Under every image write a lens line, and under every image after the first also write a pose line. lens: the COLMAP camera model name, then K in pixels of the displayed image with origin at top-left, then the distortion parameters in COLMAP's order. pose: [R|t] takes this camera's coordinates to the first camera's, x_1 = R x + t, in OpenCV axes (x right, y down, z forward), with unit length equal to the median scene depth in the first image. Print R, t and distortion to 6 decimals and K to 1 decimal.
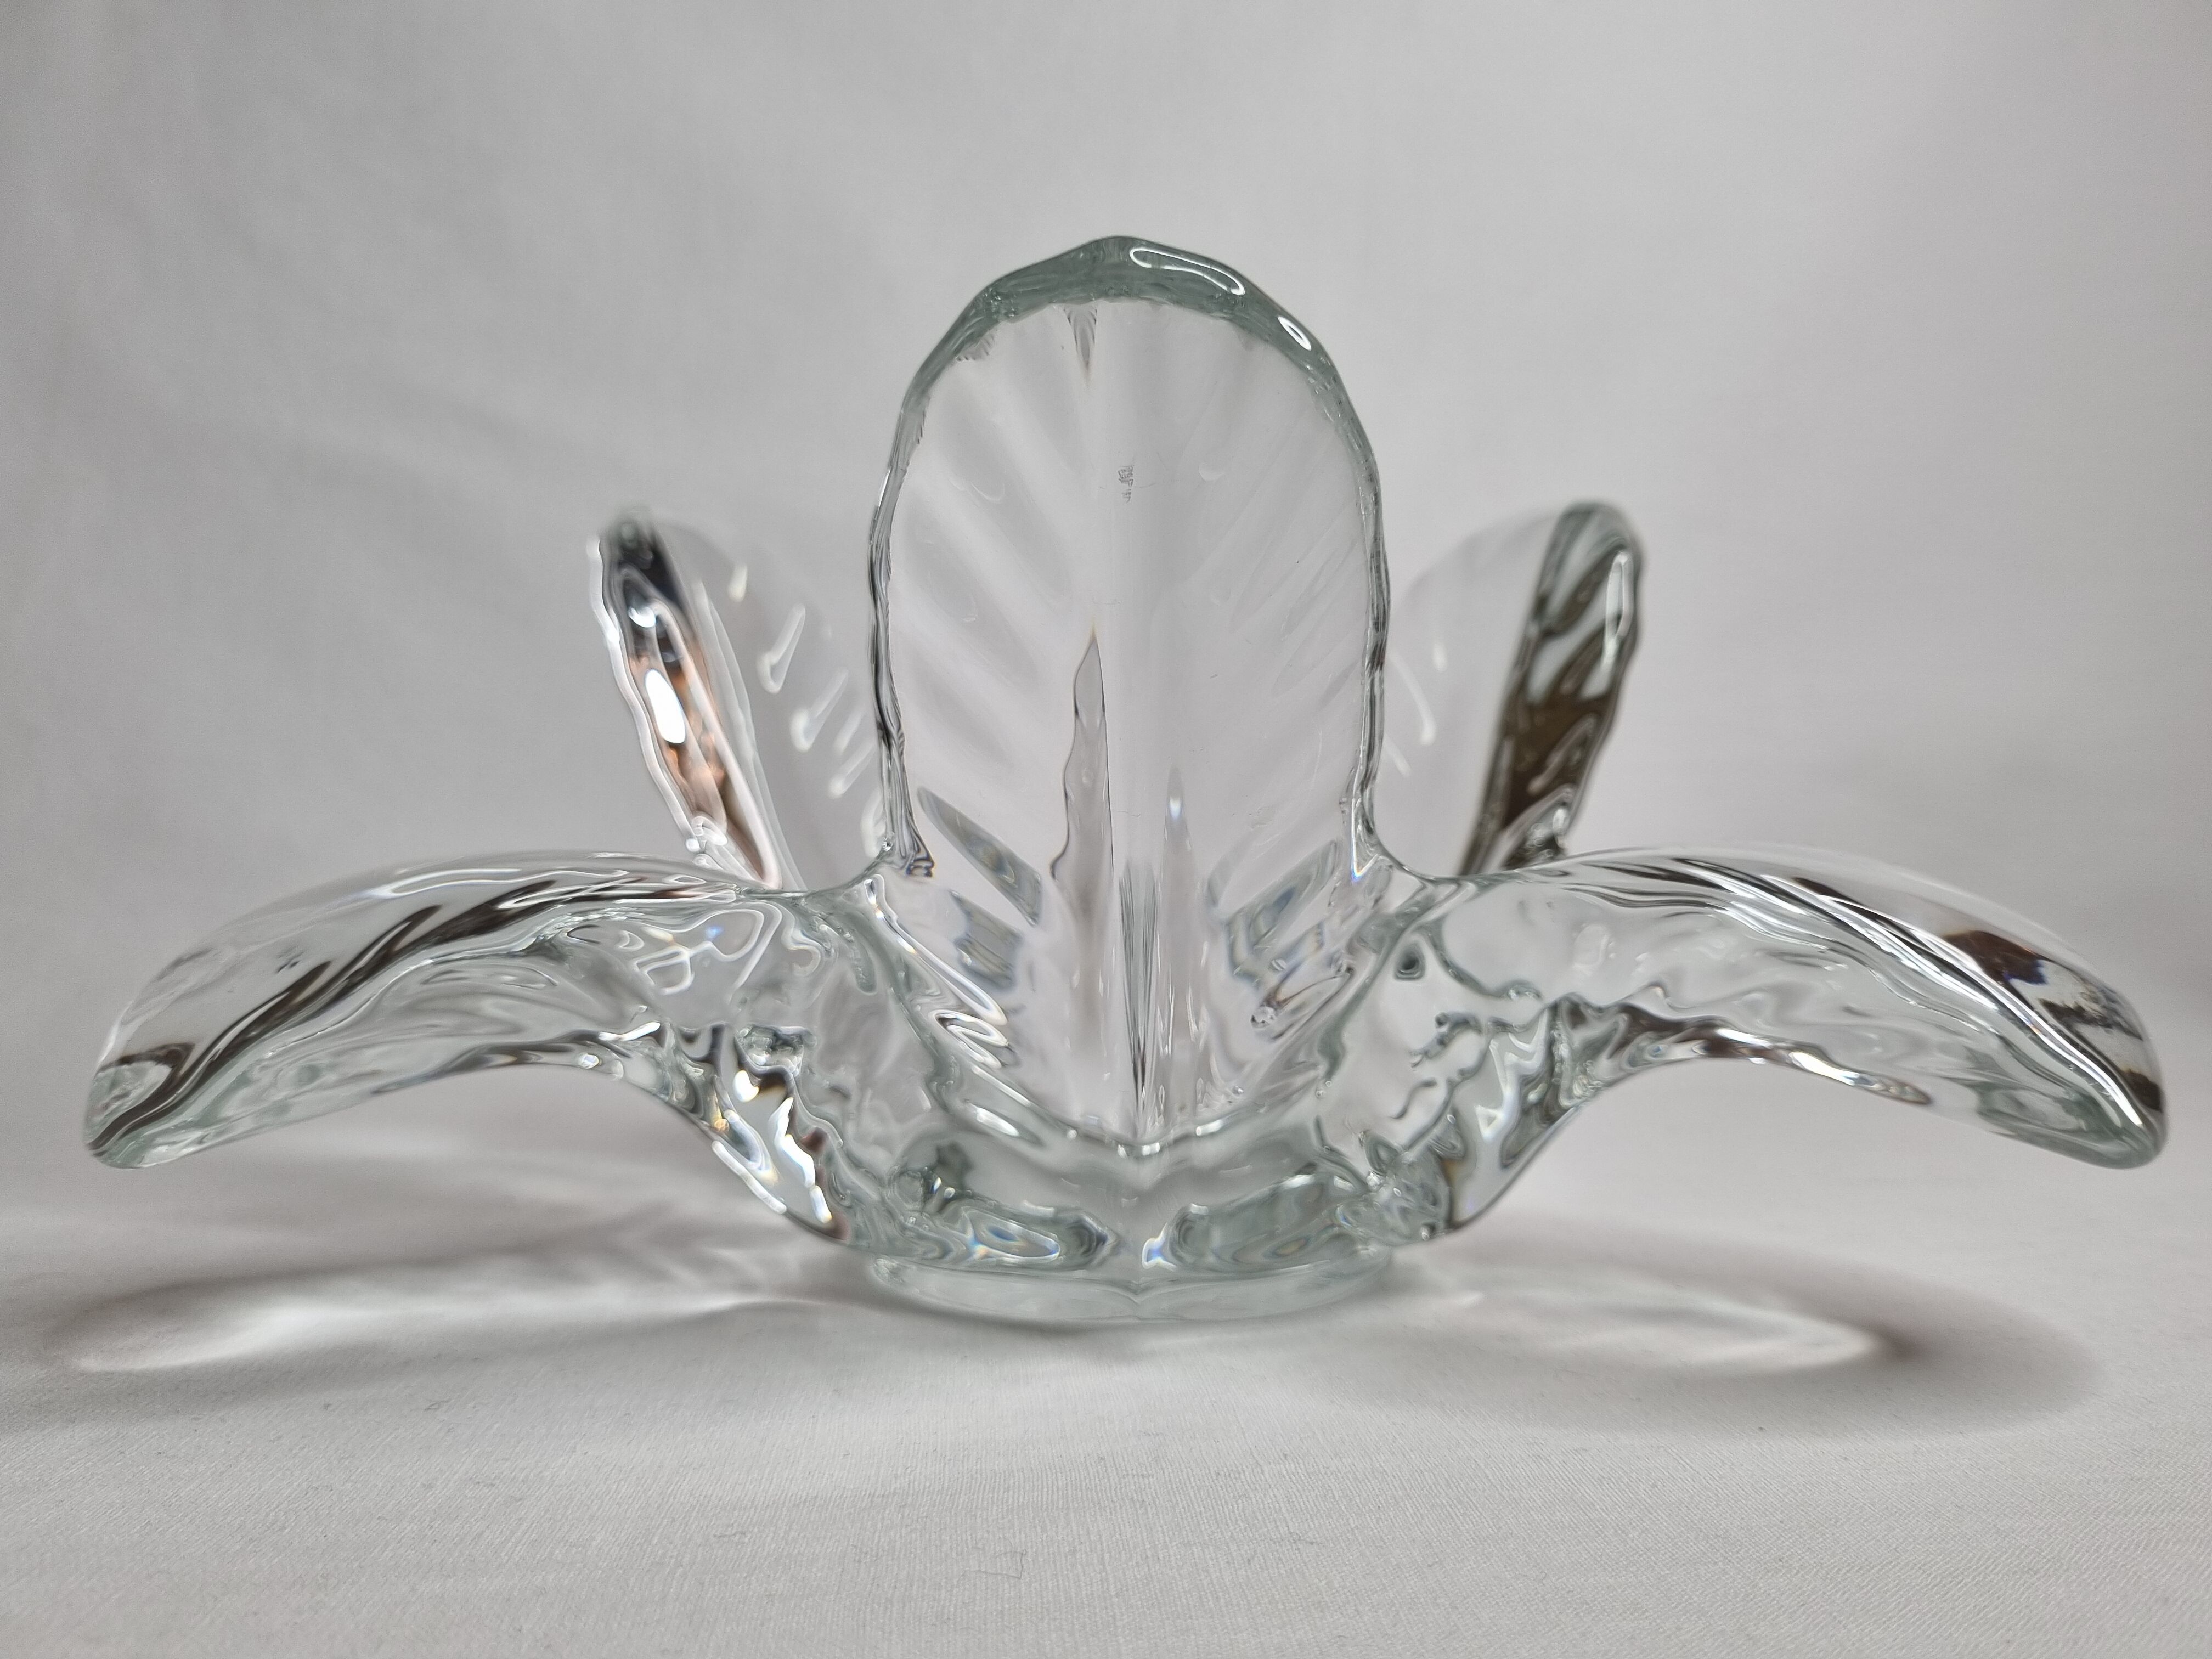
lens RADIAL K [[1905.7, 0, 1103.9], [0, 1905.7, 834.1], [0, 0, 1]] dist [0.060449, -0.007347]
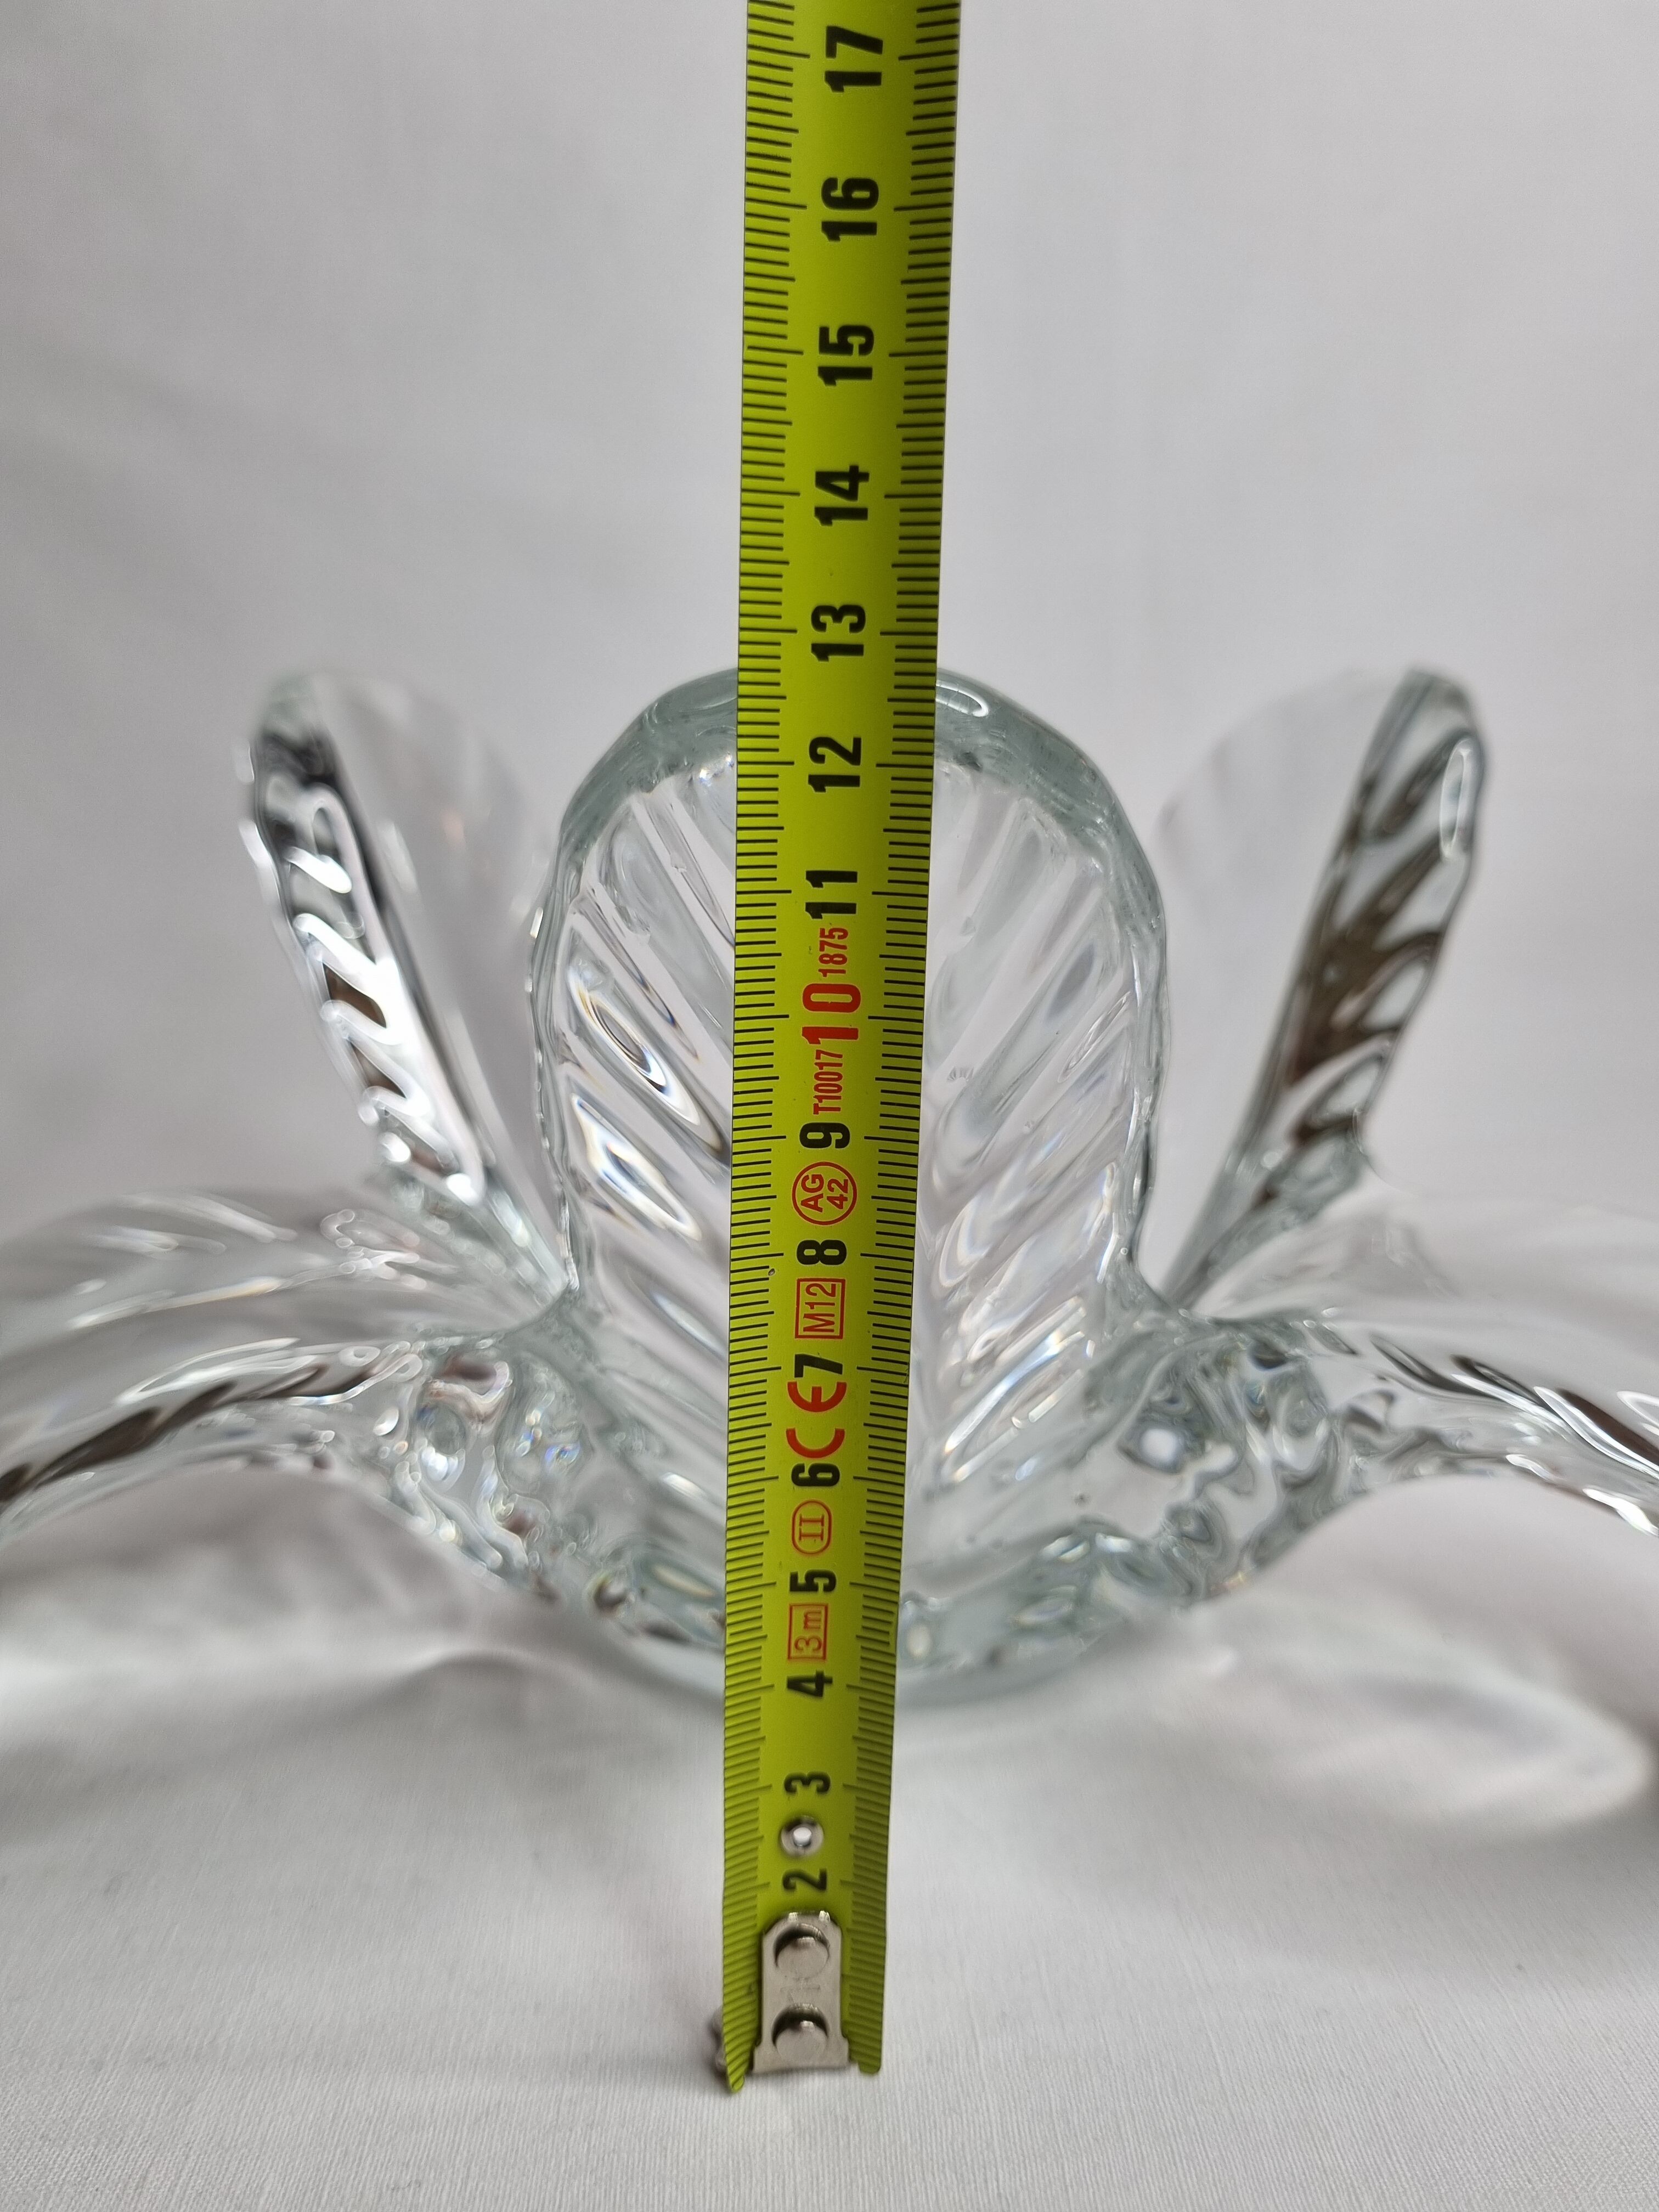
lens RADIAL K [[1905.7, 0, 832.8], [0, 1905.7, 1106.4], [0, 0, 1]] dist [0.060449, -0.007347]
pose [[0.999471, 0.006495, -0.031856, 0.029547], [0.003451, 0.953118, 0.302579, -0.298628], [0.032328, -0.302529, 0.952592, 0.180867]]
